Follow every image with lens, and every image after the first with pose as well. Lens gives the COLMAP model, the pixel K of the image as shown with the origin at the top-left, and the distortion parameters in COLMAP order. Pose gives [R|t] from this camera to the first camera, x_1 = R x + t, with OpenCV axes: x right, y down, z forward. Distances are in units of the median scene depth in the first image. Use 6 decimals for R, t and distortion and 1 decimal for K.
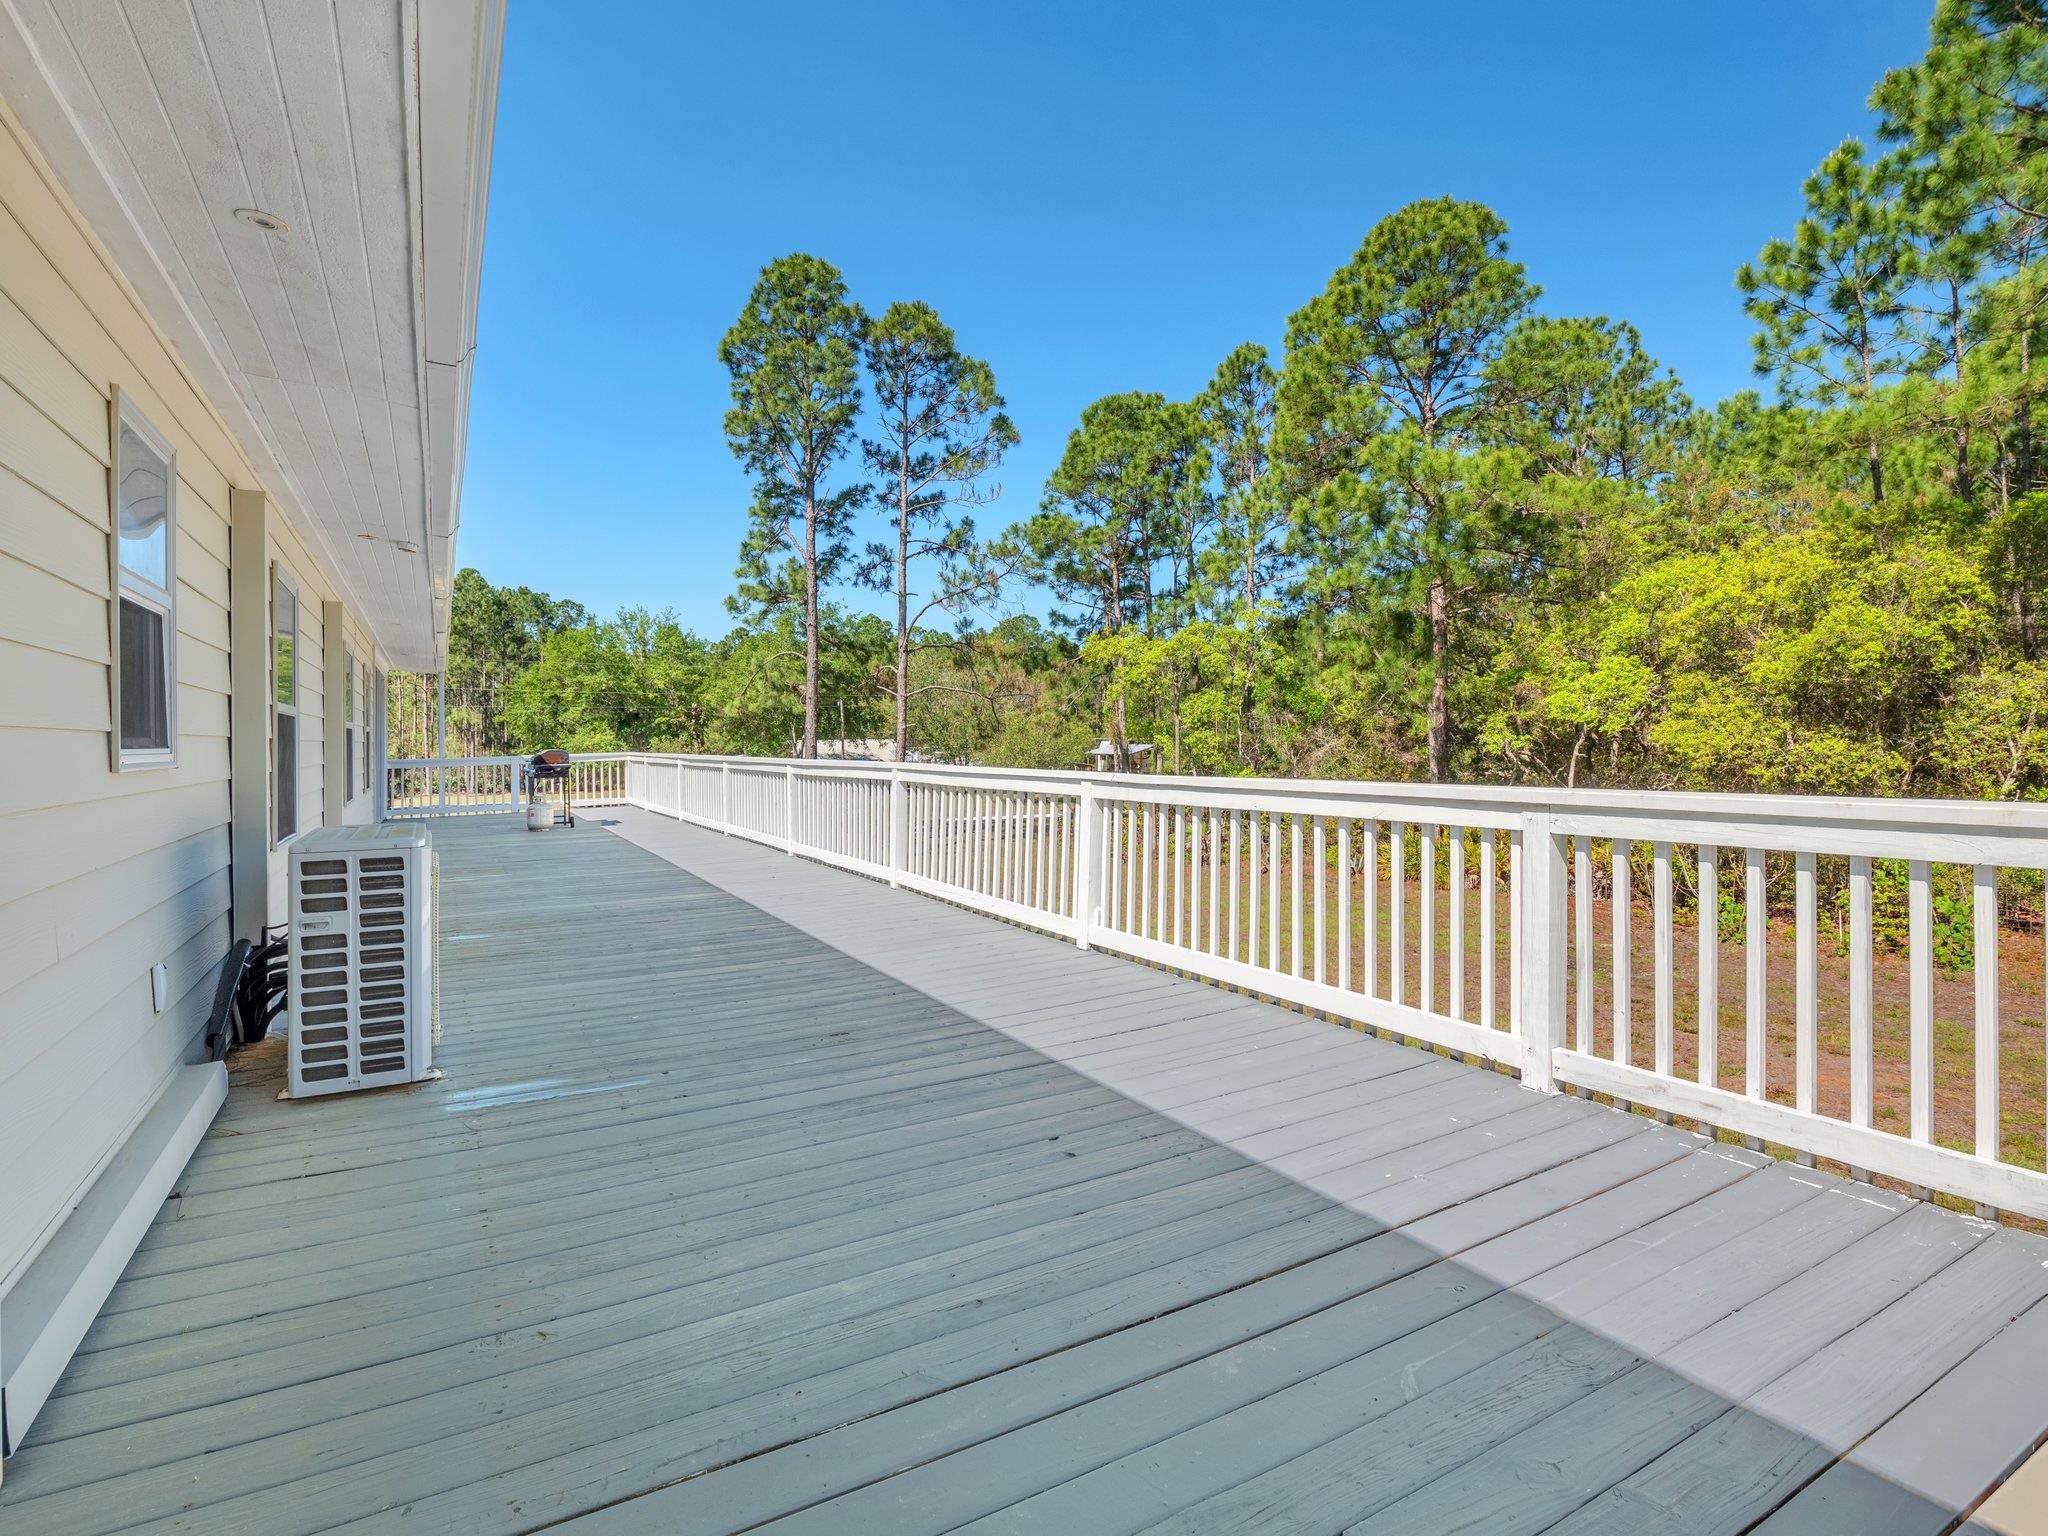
lens RADIAL K [[1026.4, 0, 1026.6], [0, 1026.4, 741.0], [0, 0, 1]] dist [-0.001199, -0.001311]
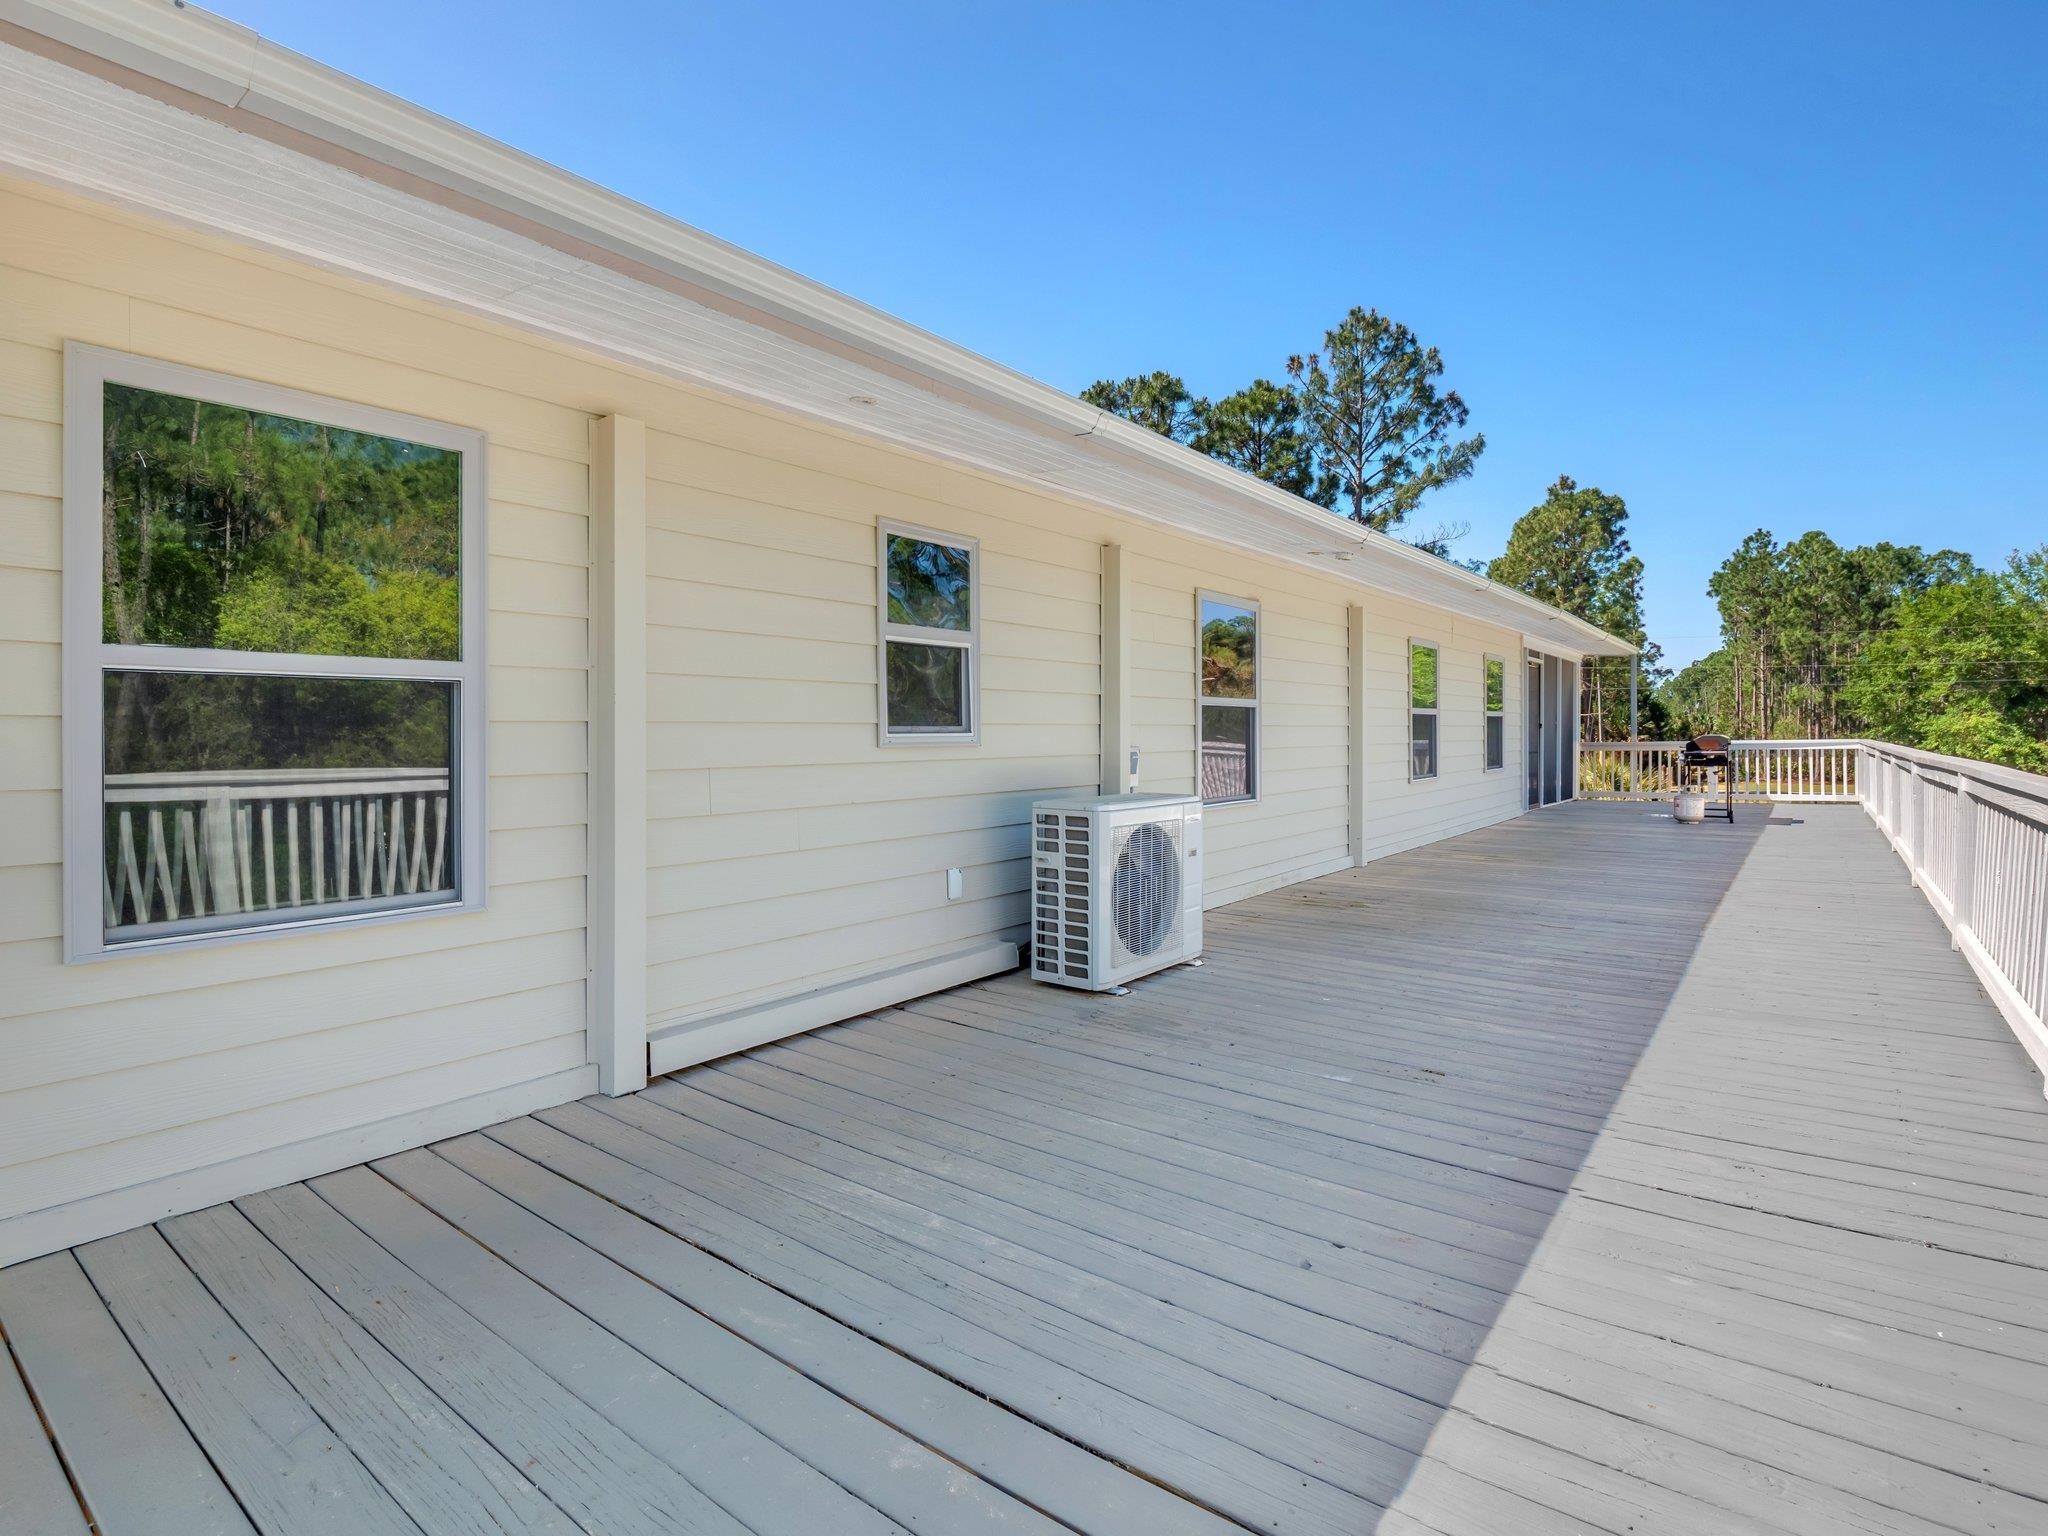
lens RADIAL K [[1026.4, 0, 1026.6], [0, 1026.4, 741.0], [0, 0, 1]] dist [-0.001199, -0.001311]
pose [[0.391863, 0.020869, -0.919787, 0.503787], [-0.004212, 0.999773, 0.020889, -0.010399], [0.920014, -0.004311, 0.391862, 0.371168]]
